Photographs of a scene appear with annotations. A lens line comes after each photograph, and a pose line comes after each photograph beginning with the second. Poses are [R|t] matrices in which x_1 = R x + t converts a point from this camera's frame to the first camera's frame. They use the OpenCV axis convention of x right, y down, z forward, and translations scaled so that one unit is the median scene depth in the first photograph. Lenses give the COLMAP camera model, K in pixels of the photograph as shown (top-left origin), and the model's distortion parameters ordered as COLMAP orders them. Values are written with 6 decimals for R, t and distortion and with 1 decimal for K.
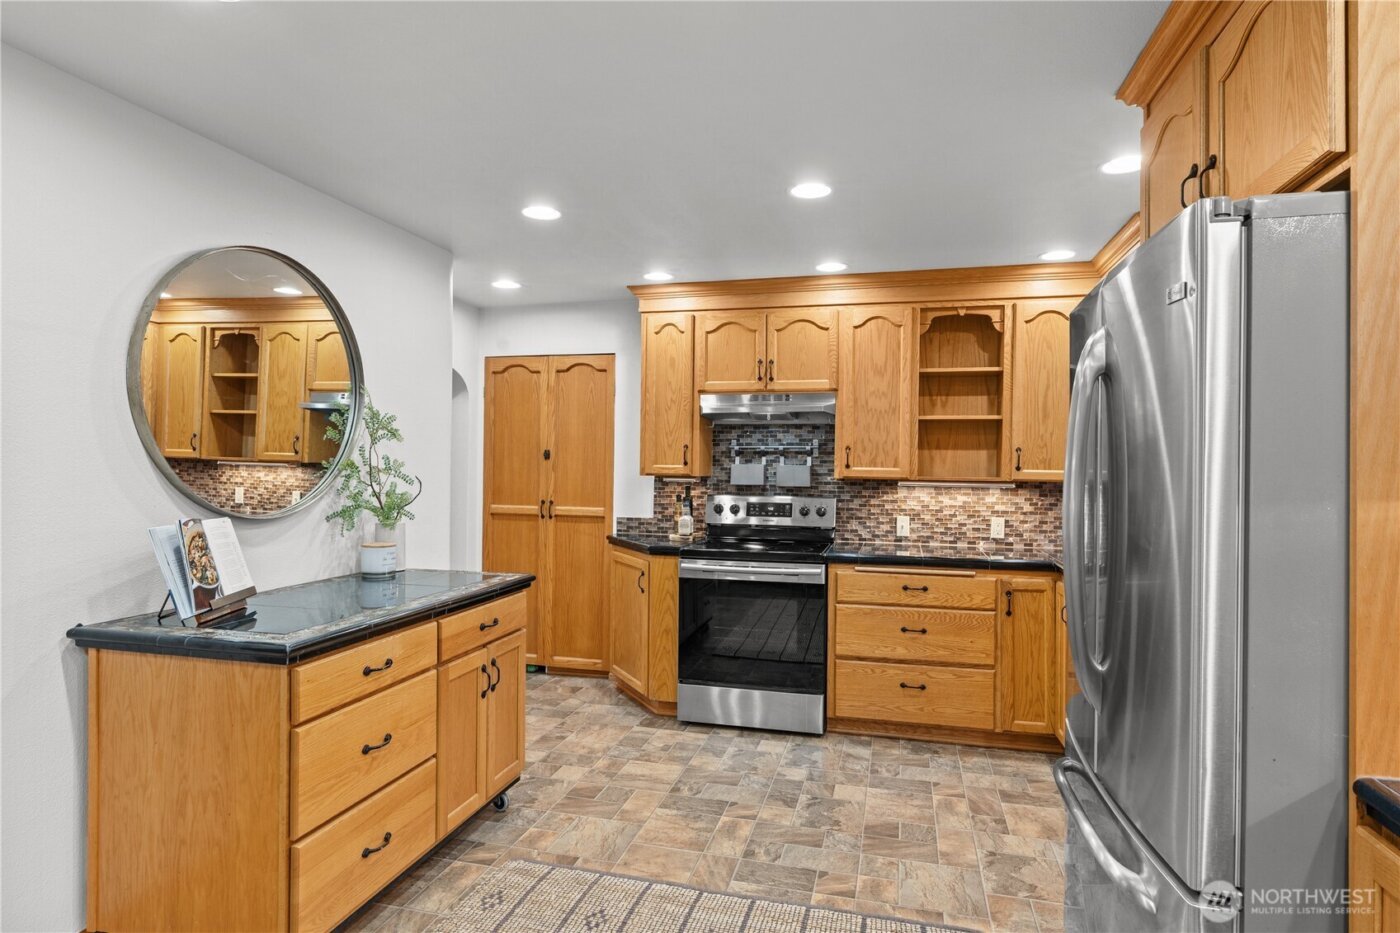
lens RADIAL K [[757.8, 0, 700.0], [0, 757.8, 466.5], [0, 0, 1]] dist [0.001993, 0.000291]
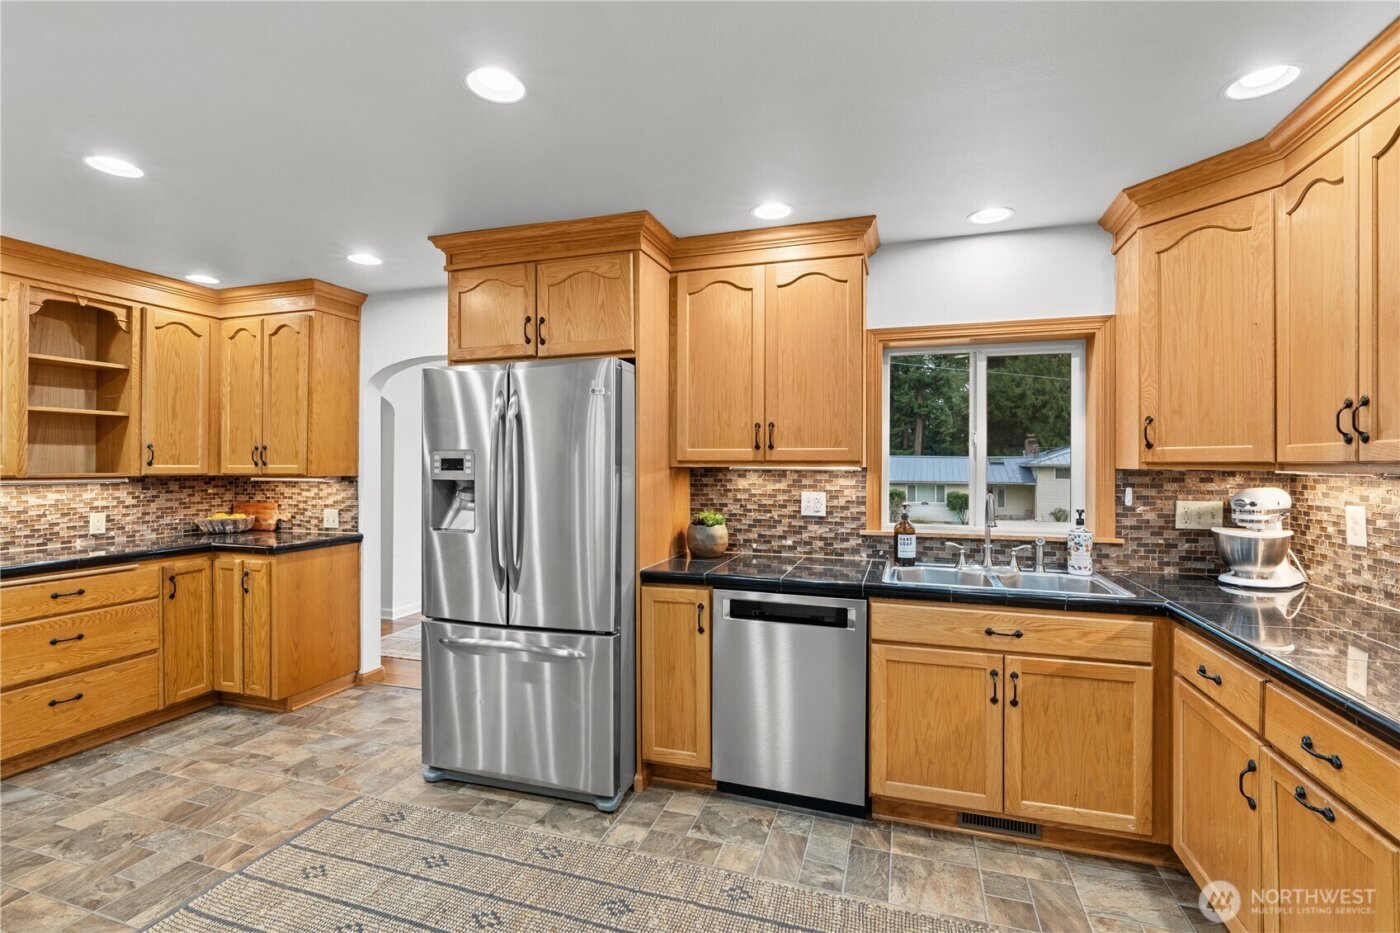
lens RADIAL K [[628.8, 0, 700.0], [0, 628.8, 466.5], [0, 0, 1]] dist [-0.001338, -0.000230]
pose [[0.068808, -0.014637, 0.997523, -0.432597], [0.001923, 0.999892, 0.014539, -0.005169], [-0.997628, 0.000918, 0.068829, 0.175522]]
